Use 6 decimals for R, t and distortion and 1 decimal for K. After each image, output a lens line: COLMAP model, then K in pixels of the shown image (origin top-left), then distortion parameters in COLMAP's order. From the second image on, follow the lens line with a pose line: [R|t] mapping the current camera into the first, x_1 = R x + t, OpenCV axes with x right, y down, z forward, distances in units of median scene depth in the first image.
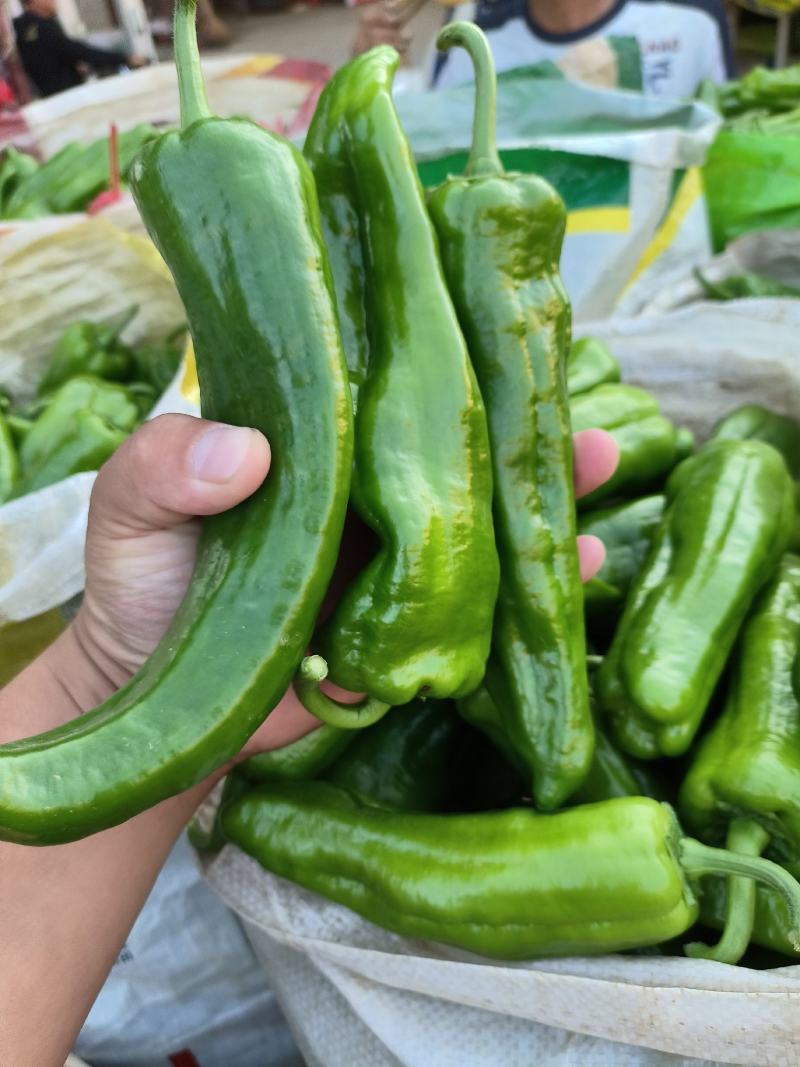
lens RADIAL K [[829.5, 0, 400.0], [0, 829.5, 533.5], [0, 0, 1]] dist [0.058262, -0.101877]
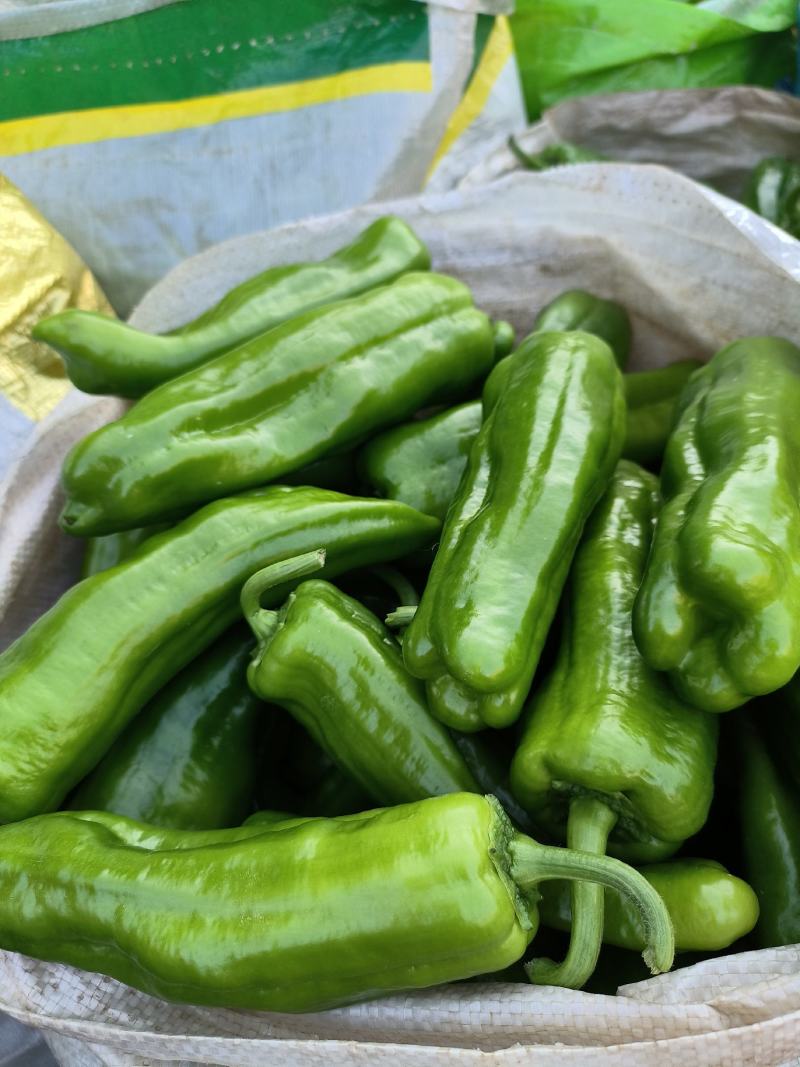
lens RADIAL K [[852.2, 0, 392.8], [0, 852.2, 523.7], [0, 0, 1]] dist [0.002678, -0.005843]
pose [[0.982380, -0.089420, 0.164117, 0.093317], [0.073229, 0.992066, 0.102190, -0.023104], [-0.171953, -0.088371, 0.981133, 0.195549]]
